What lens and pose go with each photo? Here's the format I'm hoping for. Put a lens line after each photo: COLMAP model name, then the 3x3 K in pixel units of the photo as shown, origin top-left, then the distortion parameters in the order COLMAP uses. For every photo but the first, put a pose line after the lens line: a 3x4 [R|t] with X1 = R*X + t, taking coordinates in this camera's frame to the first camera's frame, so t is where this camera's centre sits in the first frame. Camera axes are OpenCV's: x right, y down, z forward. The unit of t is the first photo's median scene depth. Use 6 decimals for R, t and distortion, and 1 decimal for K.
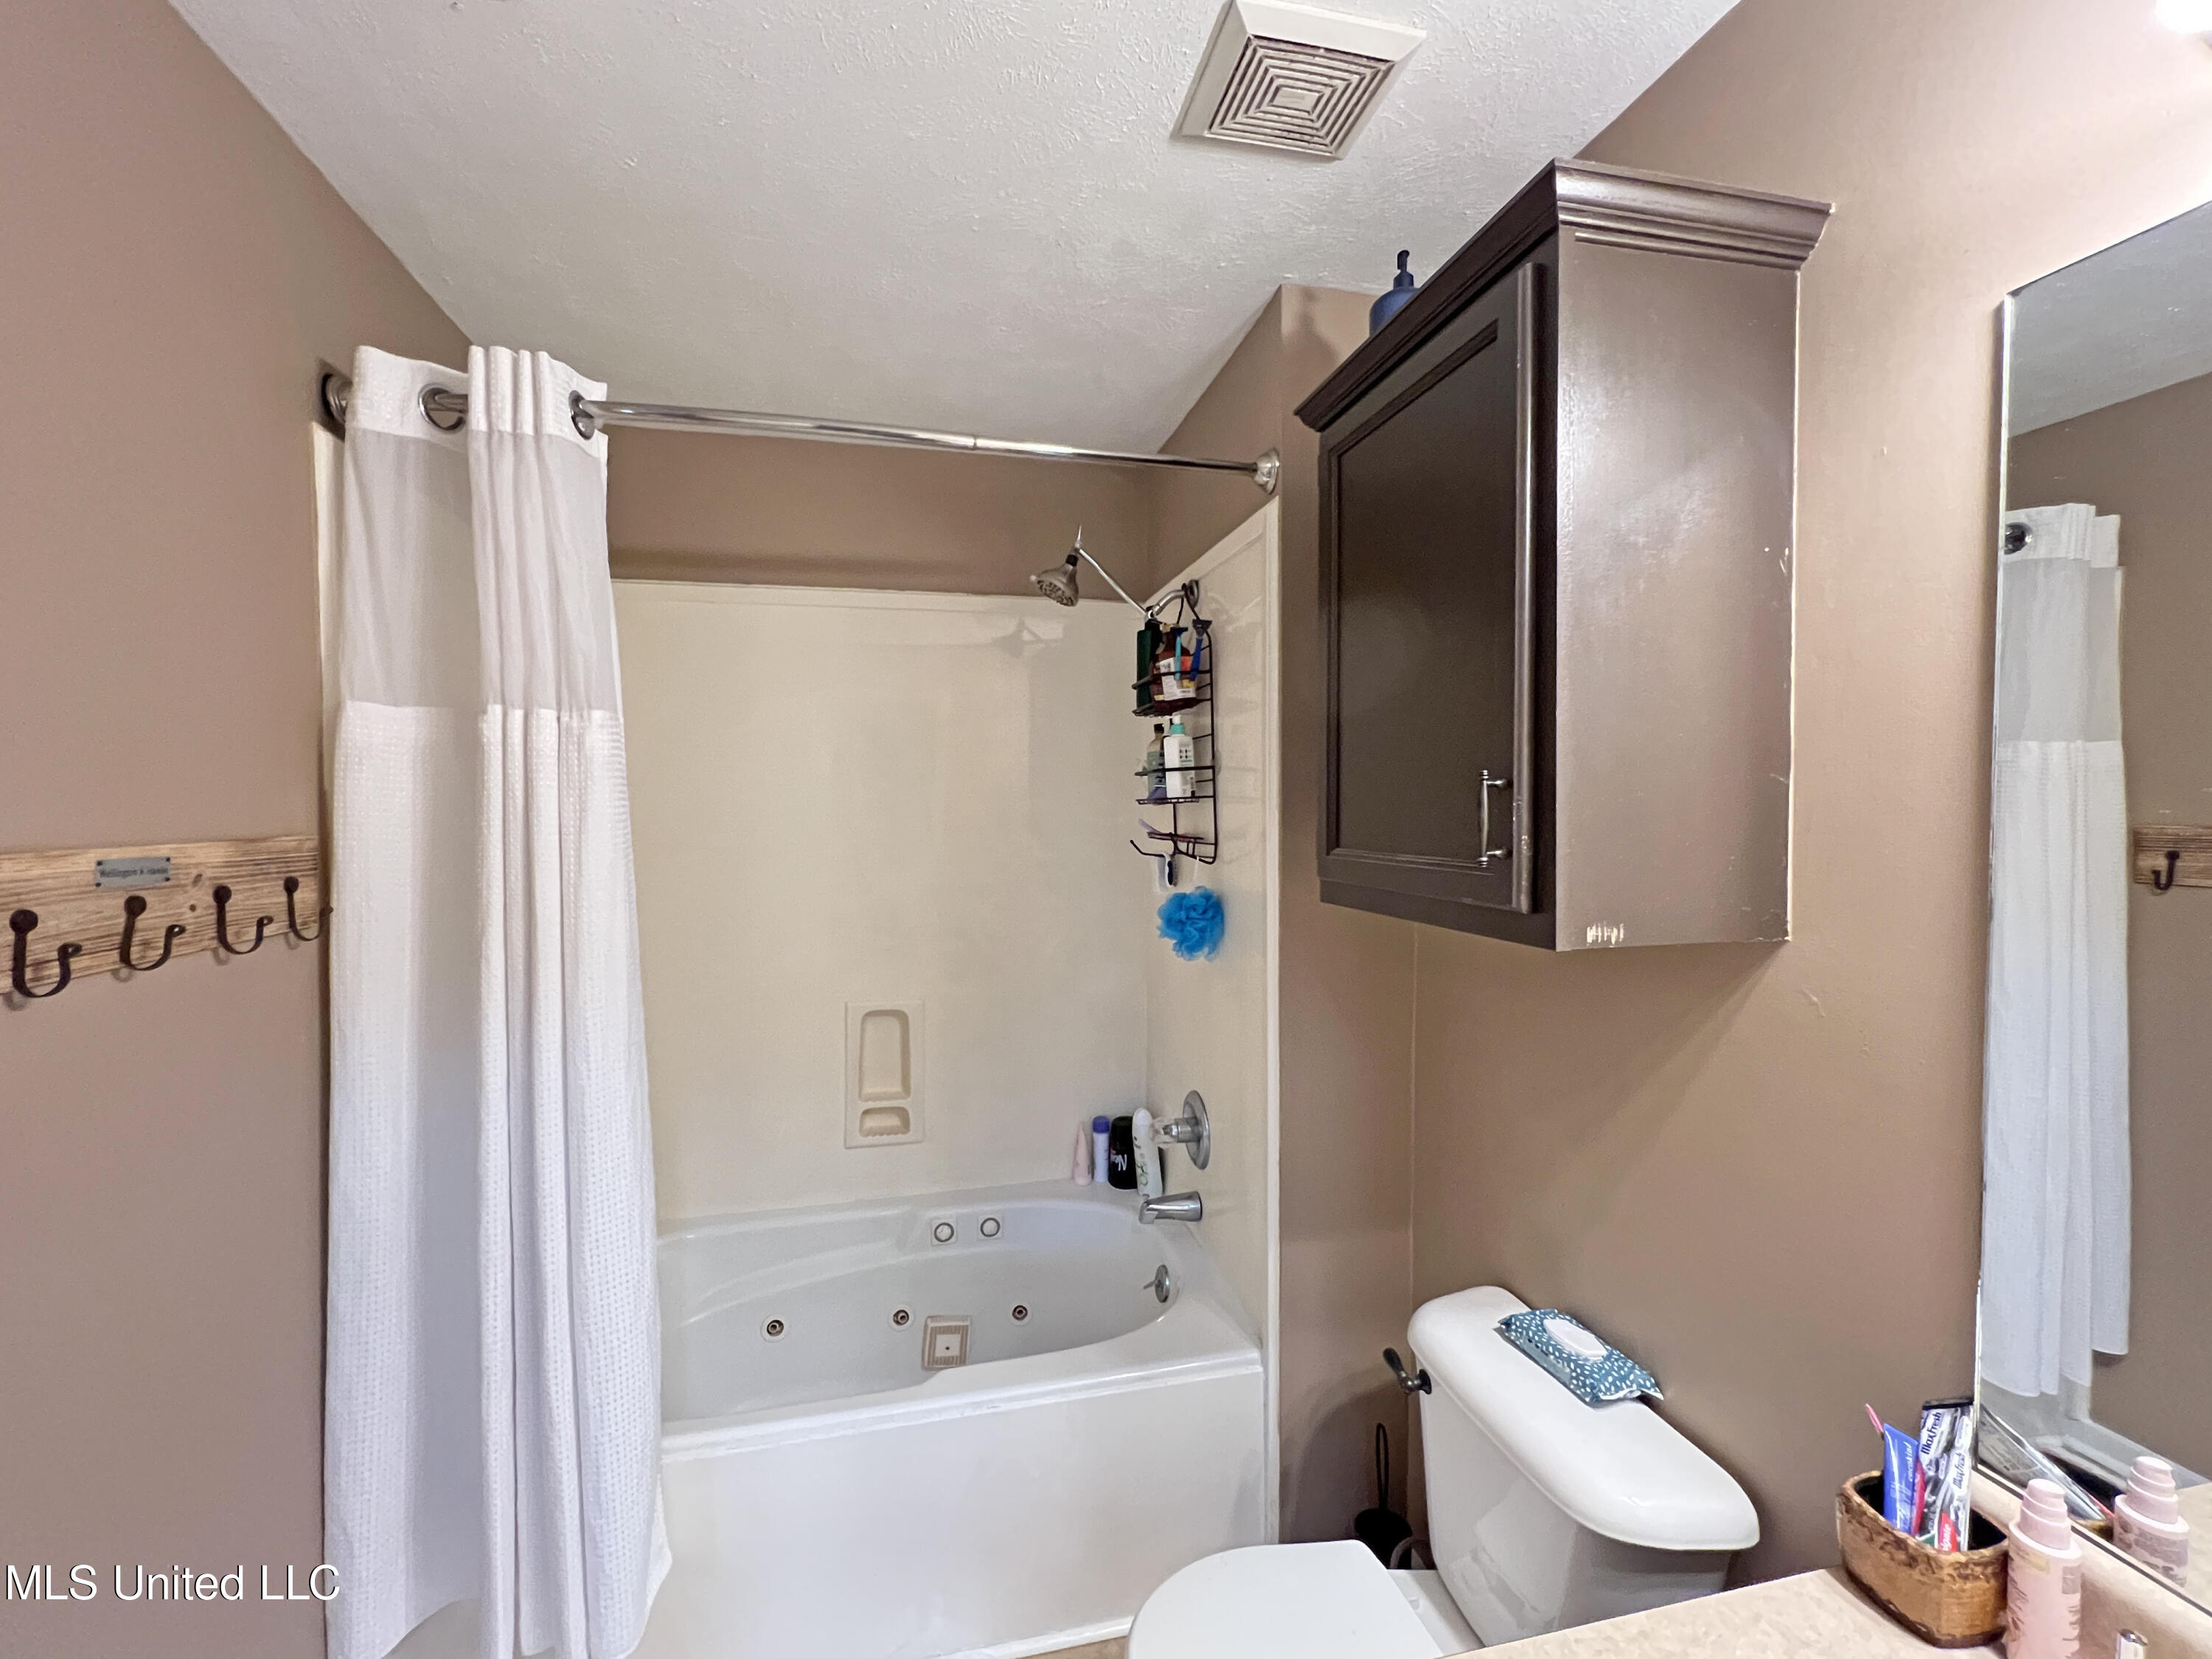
lens RADIAL K [[936.6, 0, 1100.0], [0, 936.6, 830.5], [0, 0, 1]] dist [-0.001700, 0.000261]
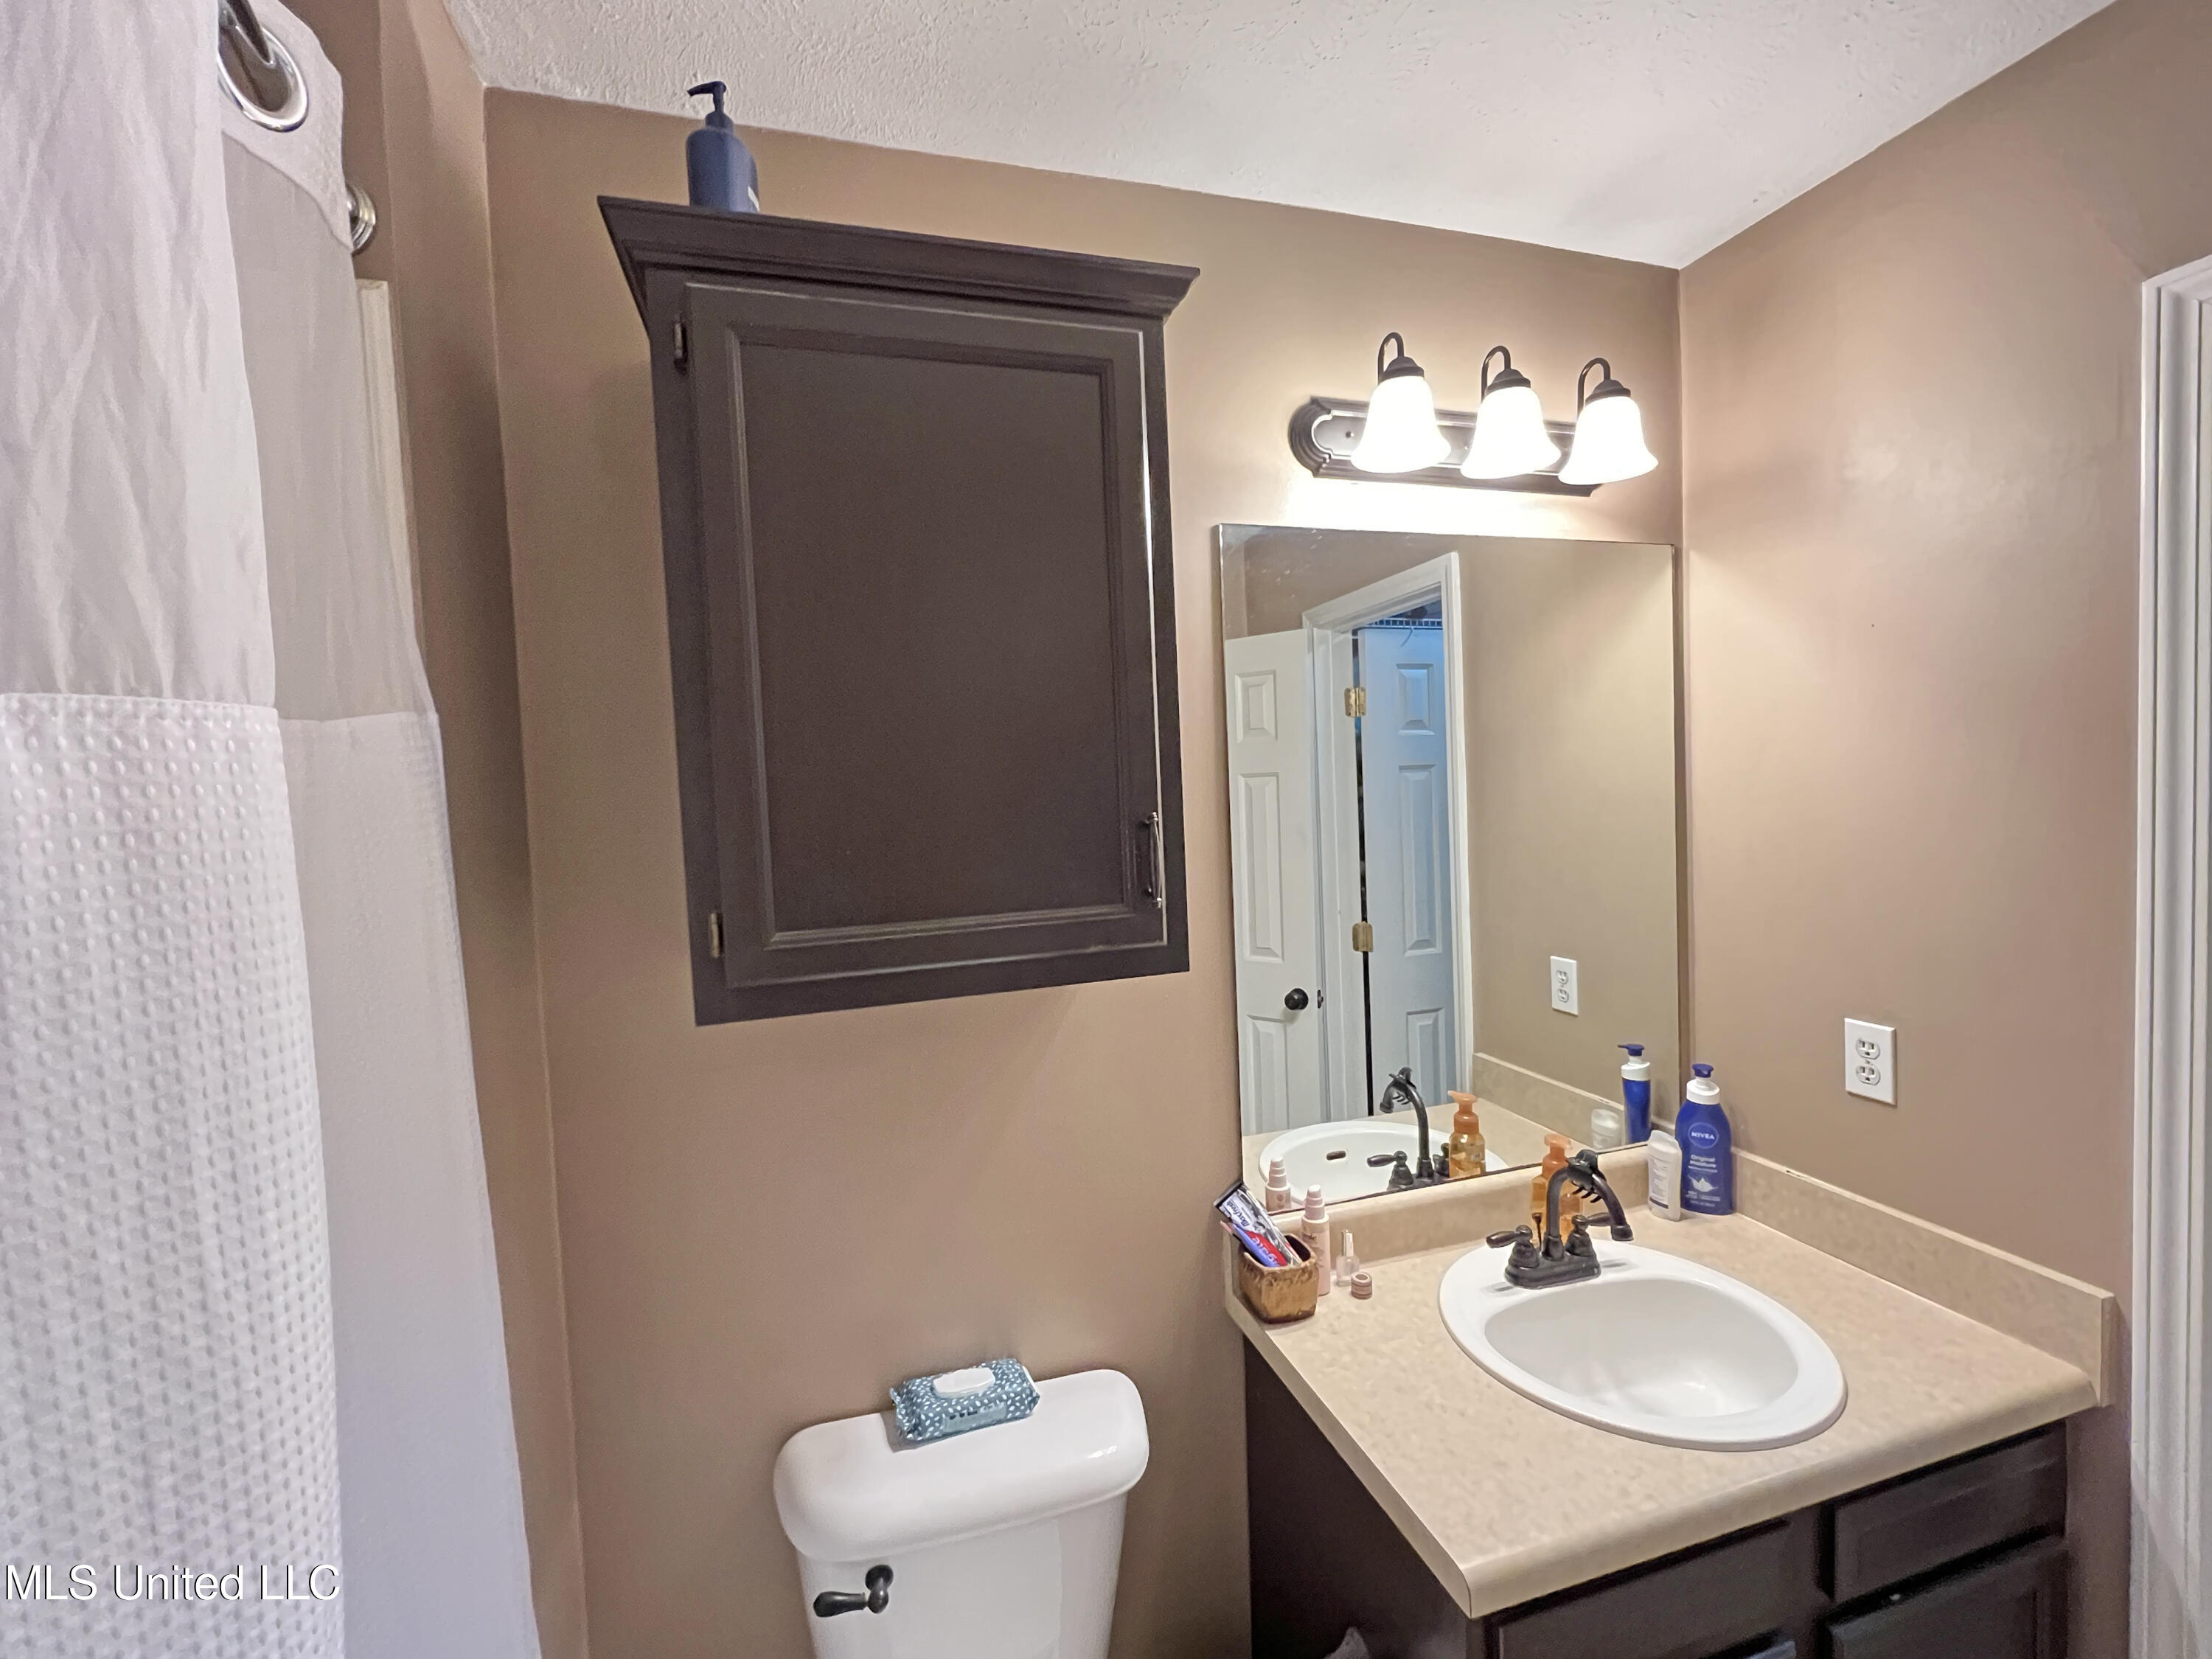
lens RADIAL K [[936.6, 0, 1100.0], [0, 936.6, 830.5], [0, 0, 1]] dist [-0.001700, 0.000261]
pose [[-0.063461, -0.038565, 0.997239, -0.525206], [0.074025, 0.996319, 0.043240, -0.081243], [-0.995235, 0.076565, -0.060373, 0.973836]]
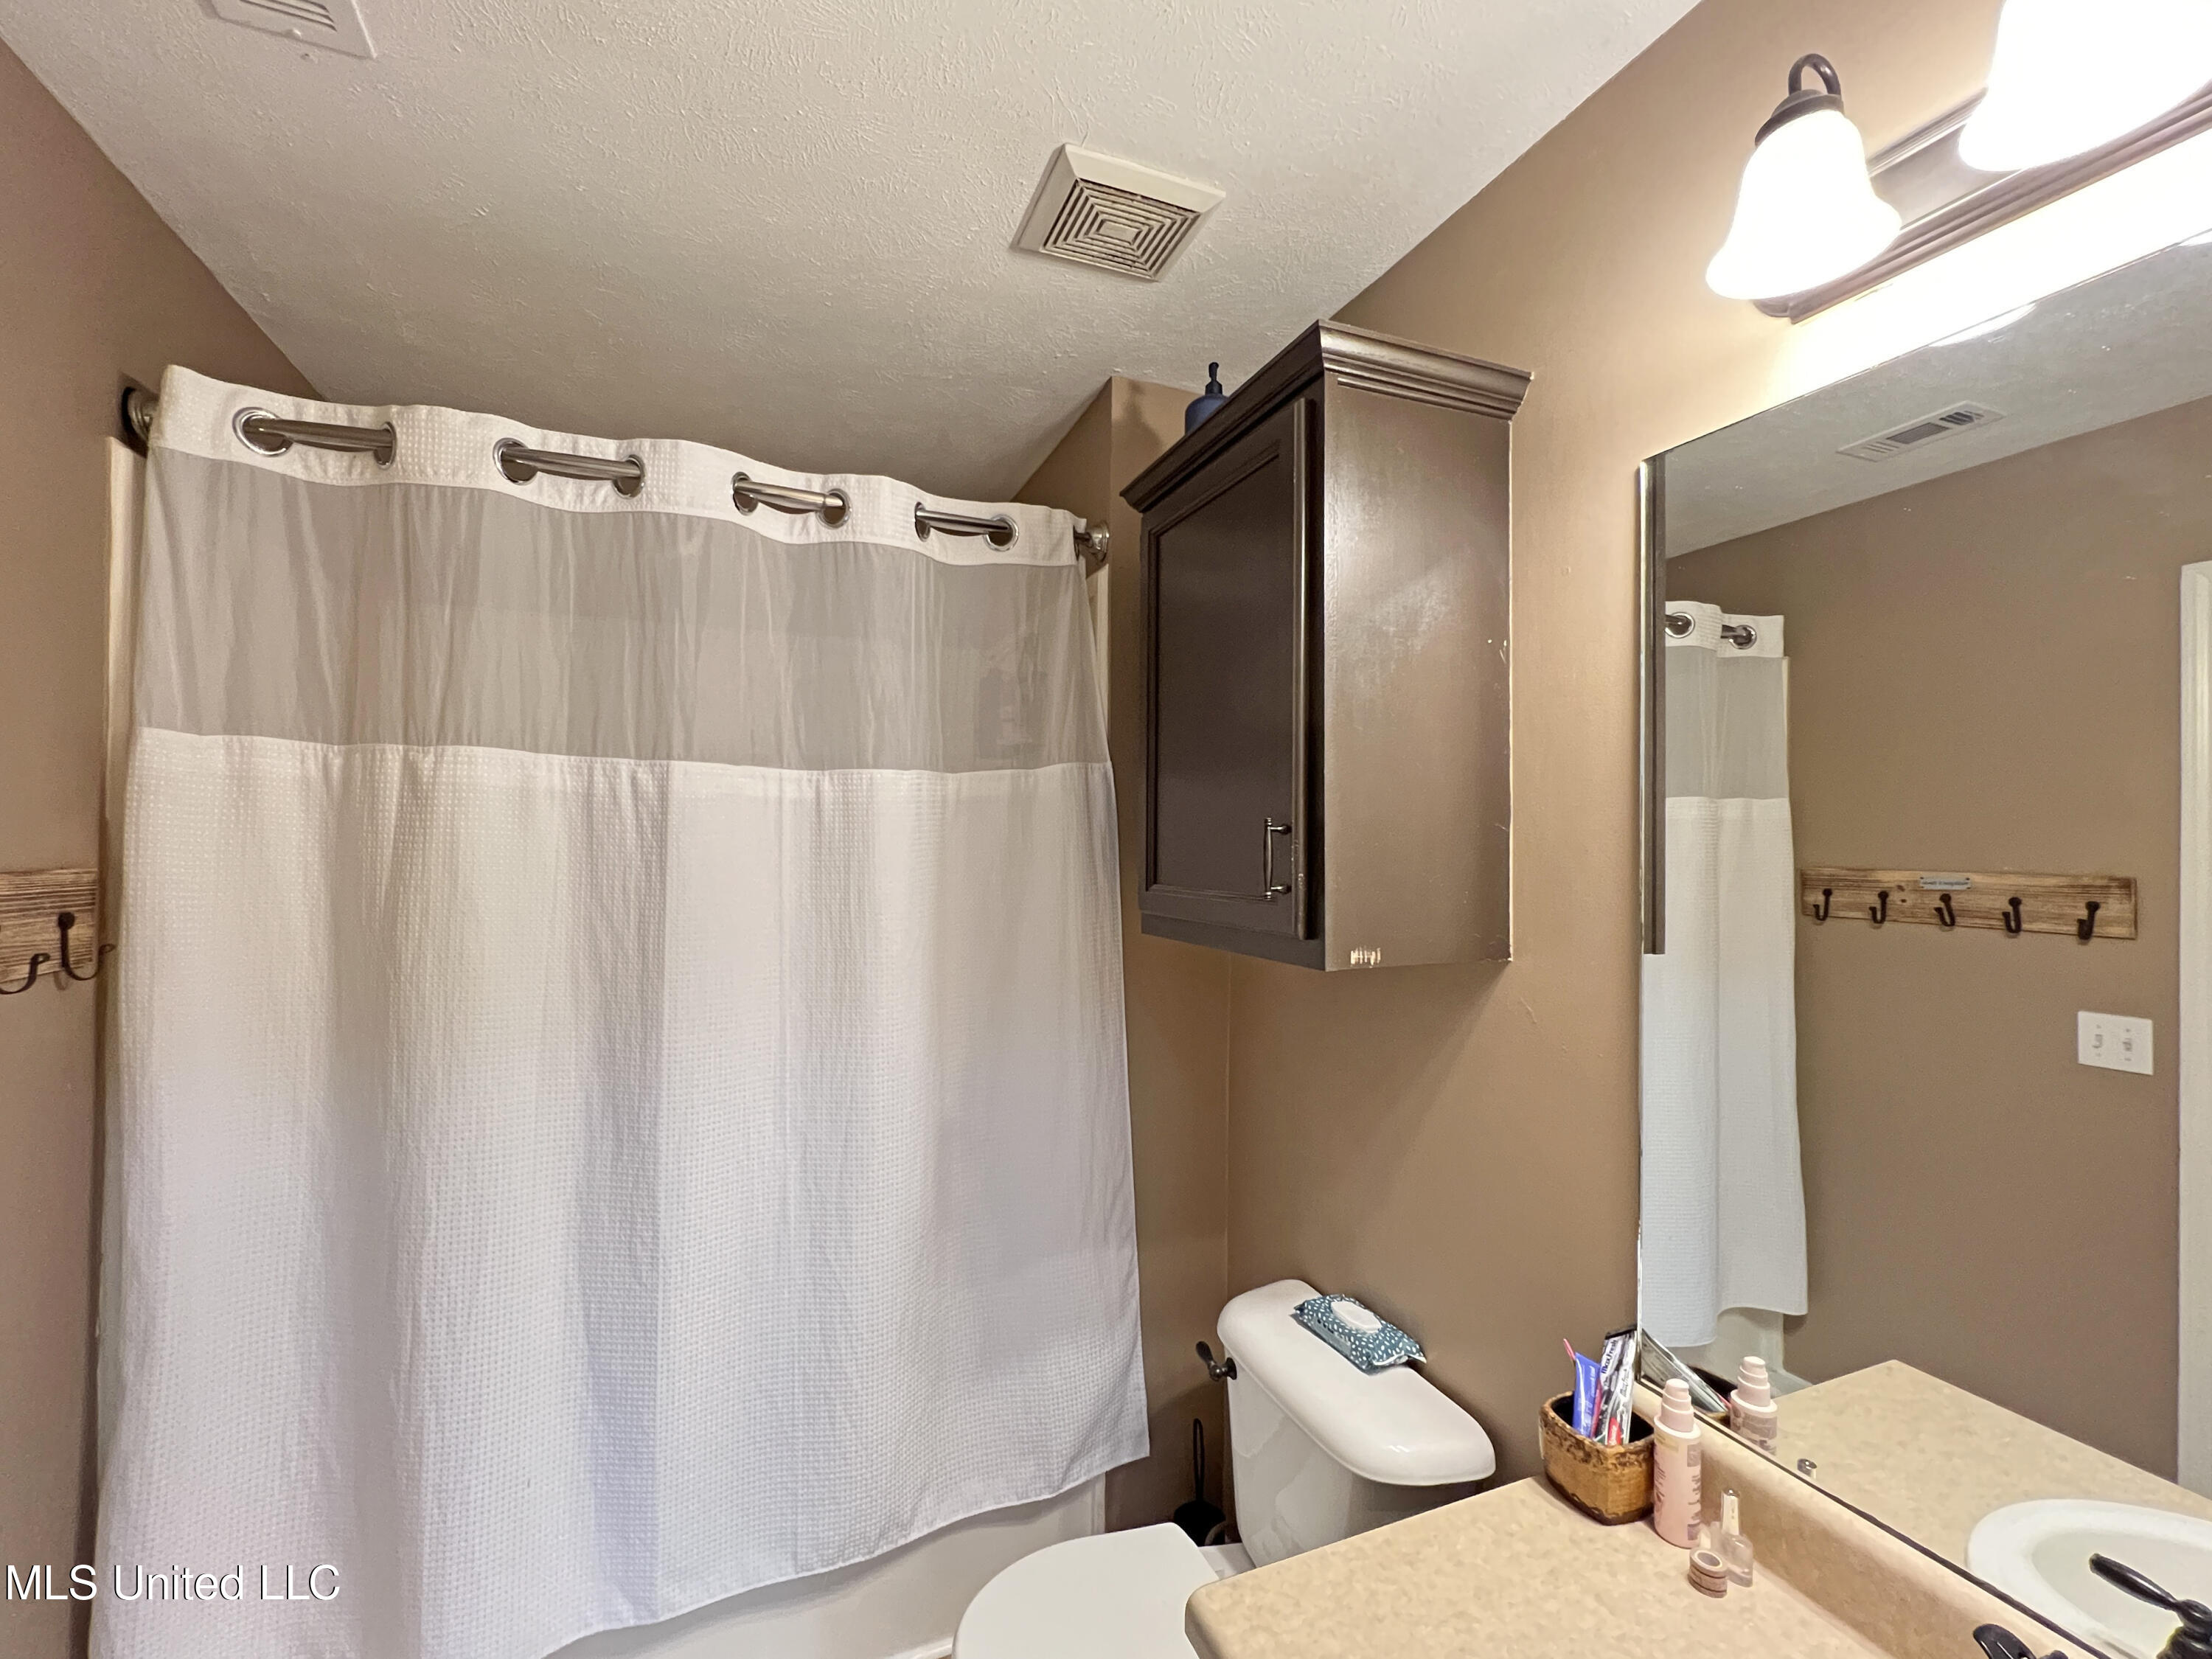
lens RADIAL K [[936.6, 0, 1100.0], [0, 936.6, 830.5], [0, 0, 1]] dist [-0.001700, 0.000261]
pose [[0.986876, 0.011580, 0.161062, 0.011151], [-0.005079, 0.999158, -0.040717, 0.000561], [-0.161398, 0.039364, 0.986104, -0.108564]]
